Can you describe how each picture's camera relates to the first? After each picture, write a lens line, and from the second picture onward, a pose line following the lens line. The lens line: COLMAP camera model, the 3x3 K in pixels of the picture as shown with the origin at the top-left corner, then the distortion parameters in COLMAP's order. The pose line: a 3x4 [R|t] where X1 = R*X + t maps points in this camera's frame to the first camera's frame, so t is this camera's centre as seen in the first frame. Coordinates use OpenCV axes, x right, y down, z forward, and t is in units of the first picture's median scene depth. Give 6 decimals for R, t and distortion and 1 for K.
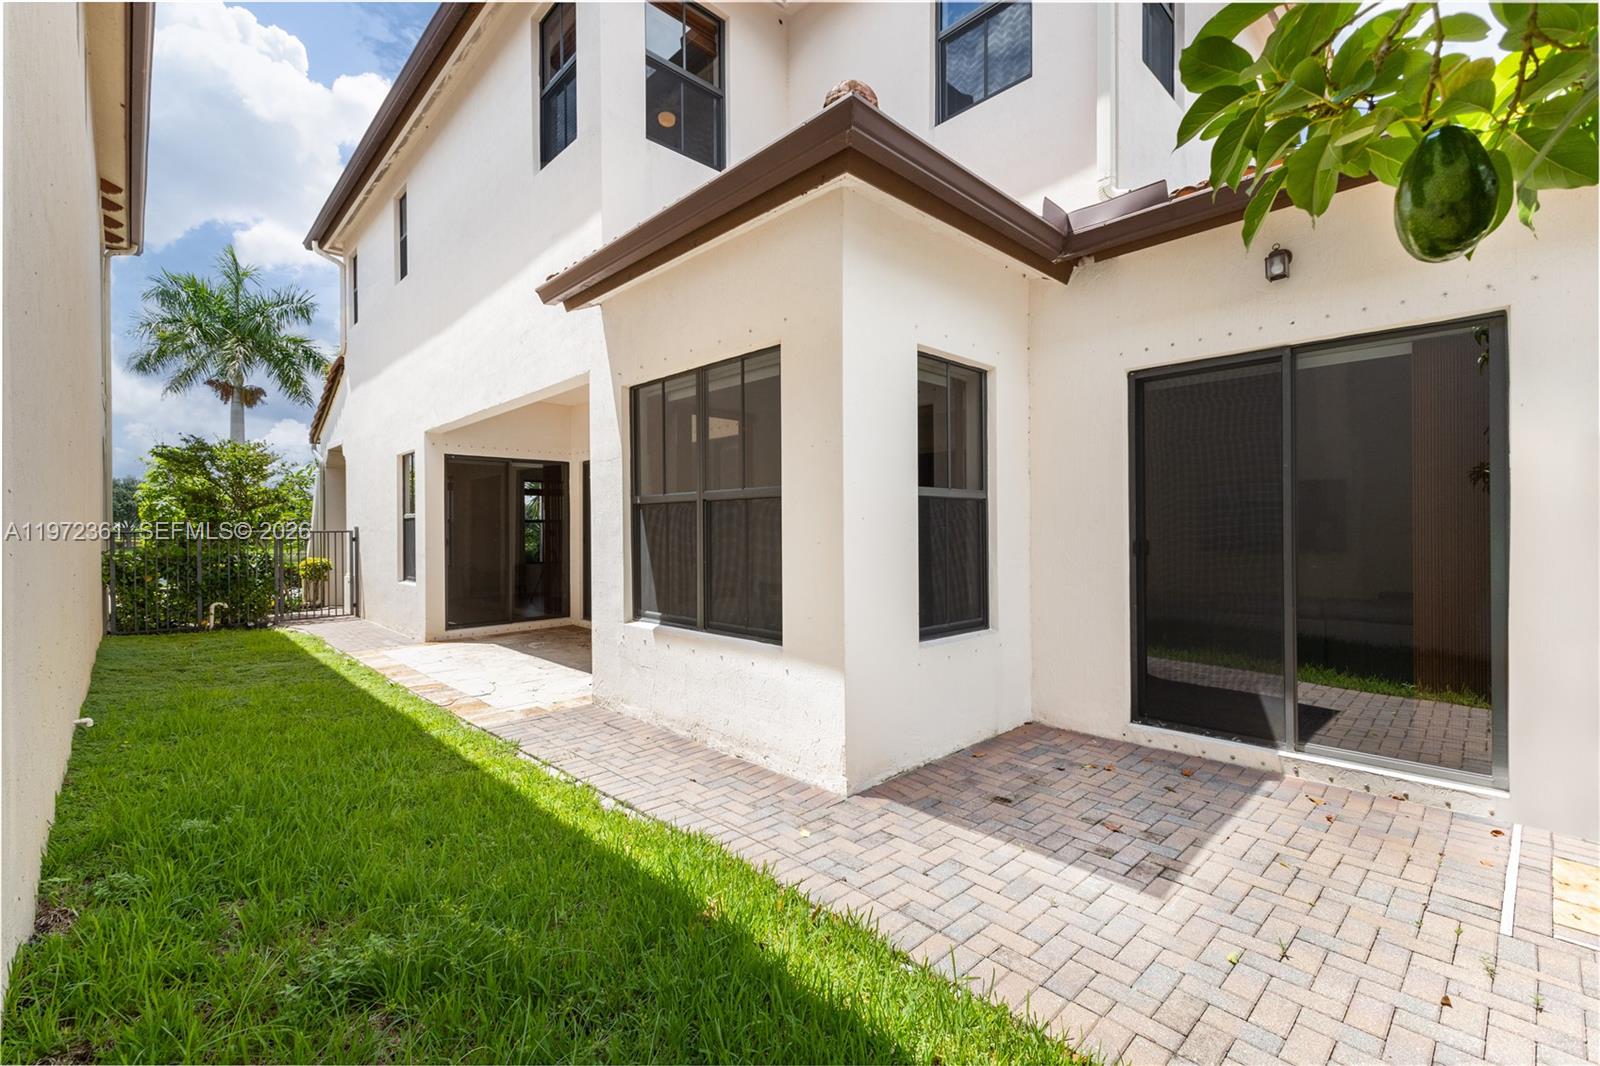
lens RADIAL K [[692.6, 0, 808.0], [0, 692.6, 528.9], [0, 0, 1]] dist [0.012879, 0.000174]
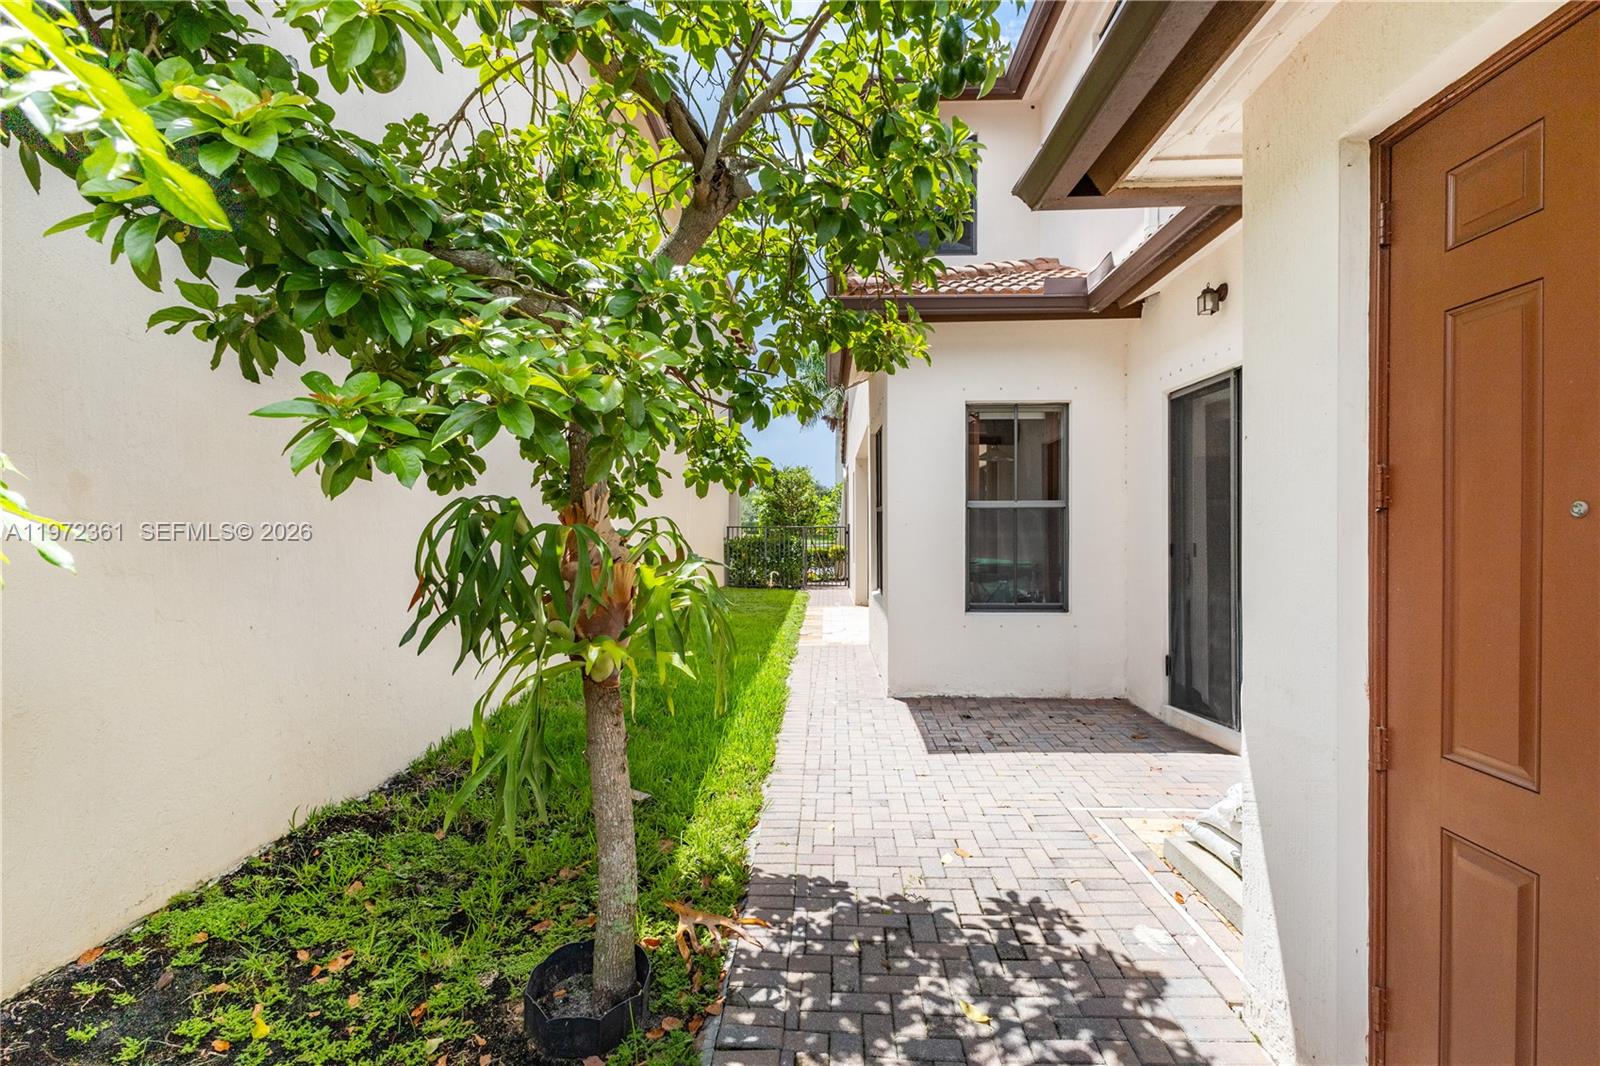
lens RADIAL K [[733.4, 0, 800.0], [0, 733.4, 532.8], [0, 0, 1]] dist [0.000162, 0.000017]
pose [[0.691301, 0.009008, -0.722511, 0.373261], [0.005006, 0.999839, 0.017256, -0.011378], [0.722550, -0.015546, 0.691144, -0.110426]]
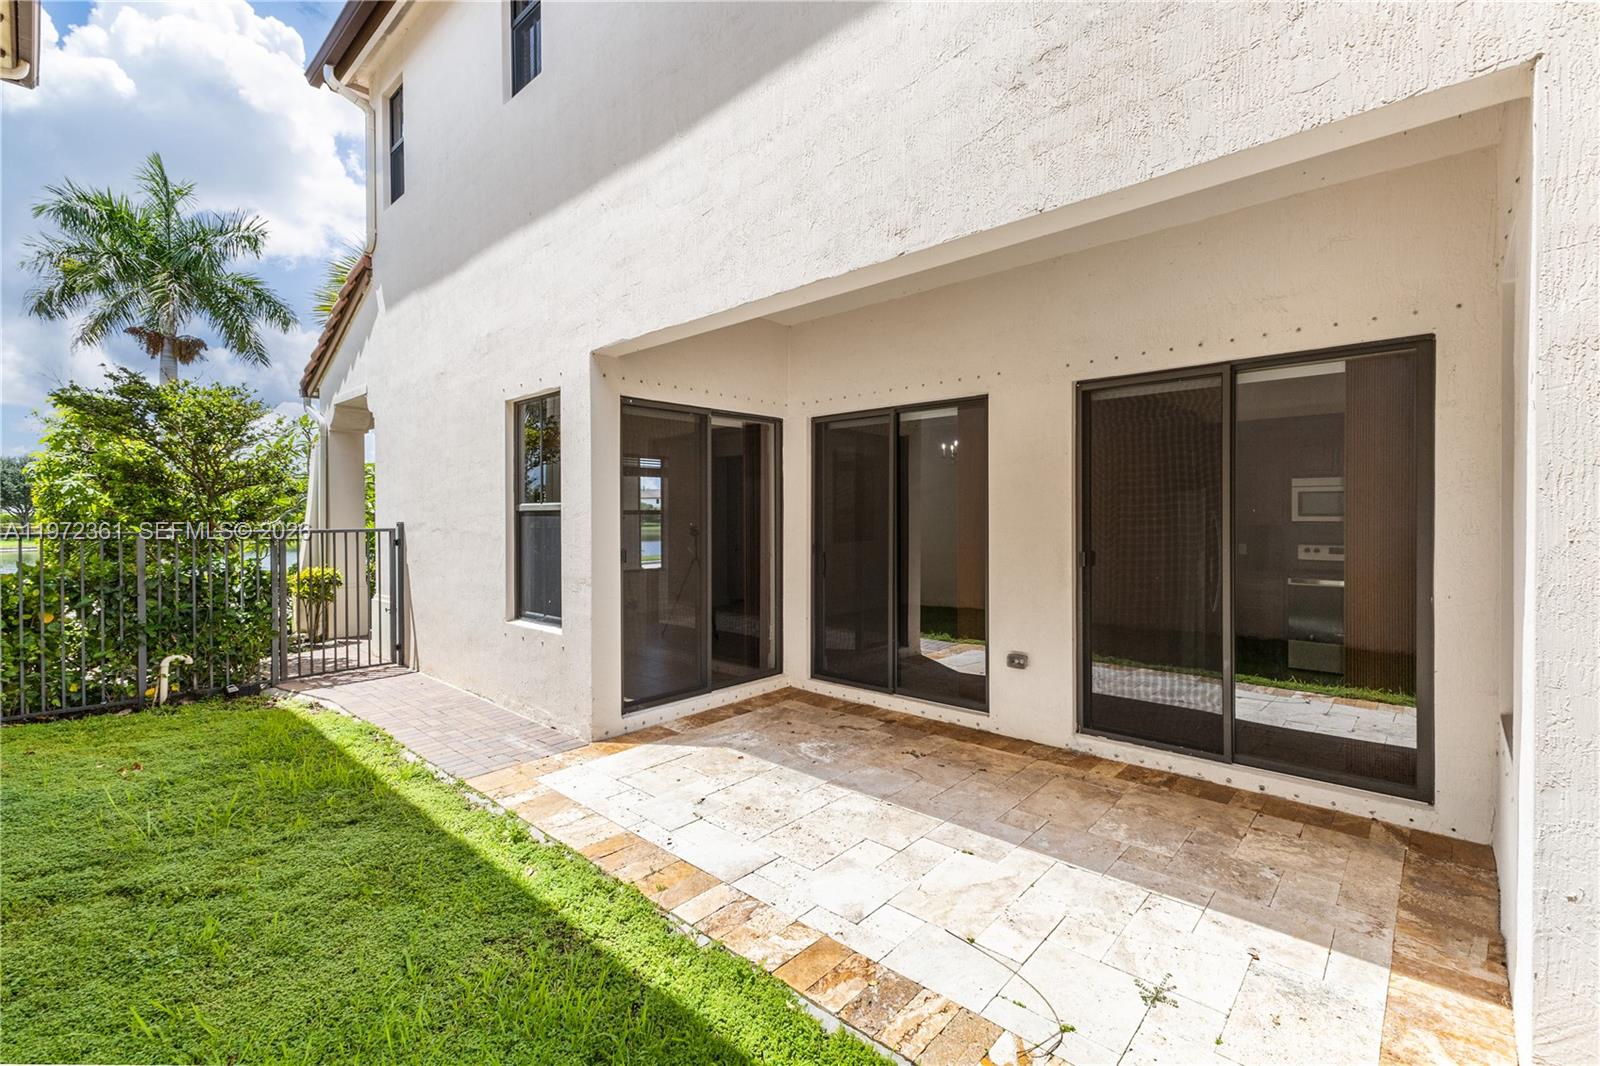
lens RADIAL K [[692.6, 0, 792.8], [0, 692.6, 521.2], [0, 0, 1]] dist [0.012879, 0.000174]
pose [[0.998218, 0.004276, 0.059526, -0.329240], [-0.004581, 0.999977, 0.004980, -0.009142], [-0.059504, -0.005244, 0.998214, 0.350194]]
